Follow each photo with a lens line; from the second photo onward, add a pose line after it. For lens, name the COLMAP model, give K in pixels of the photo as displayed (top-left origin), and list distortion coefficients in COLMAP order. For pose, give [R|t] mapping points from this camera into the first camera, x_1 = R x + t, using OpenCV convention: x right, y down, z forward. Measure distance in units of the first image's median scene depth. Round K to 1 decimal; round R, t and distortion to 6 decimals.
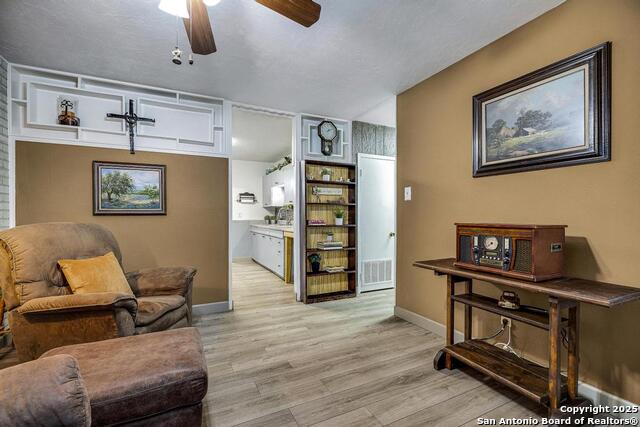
lens RADIAL K [[283.9, 0, 317.4], [0, 283.9, 213.6], [0, 0, 1]] dist [0.004842, -0.000108]
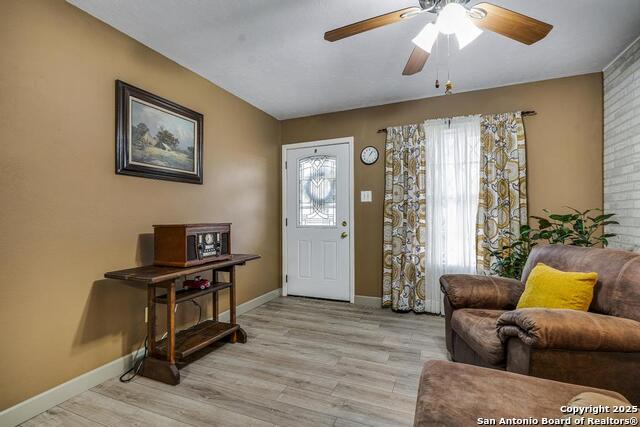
lens RADIAL K [[283.9, 0, 334.3], [0, 283.9, 216.4], [0, 0, 1]] dist [0.004842, -0.000108]
pose [[-0.672211, 0.002950, 0.740354, -0.578801], [0.003285, 0.999994, -0.001001, 0.006405], [-0.740352, 0.001759, -0.672217, 1.181920]]
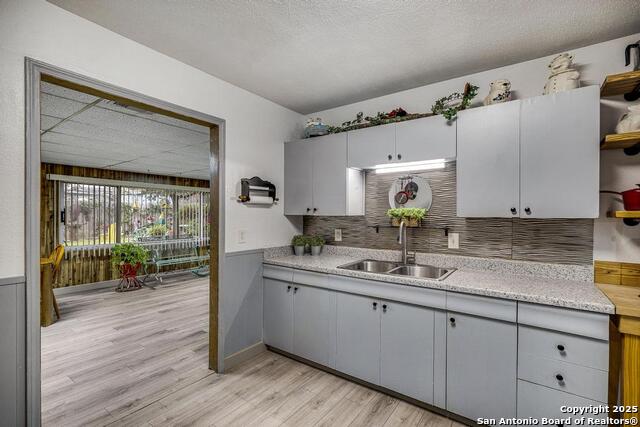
lens RADIAL K [[283.9, 0, 325.0], [0, 283.9, 212.3], [0, 0, 1]] dist [0.004842, -0.000108]
pose [[0.867350, 0.016660, 0.497419, -1.136537], [-0.015788, 0.999858, -0.005959, -0.082915], [-0.497448, -0.002685, 0.867490, 1.934261]]
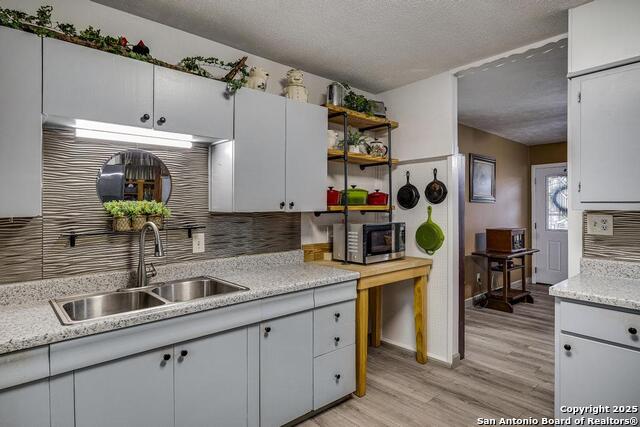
lens RADIAL K [[355.7, 0, 318.6], [0, 355.7, 214.5], [0, 0, 1]] dist [0.010743, -0.000456]
pose [[-0.270976, -0.008966, 0.962544, -1.308108], [0.002632, 0.999946, 0.010055, -0.083586], [-0.962582, 0.005258, -0.270938, 2.597833]]
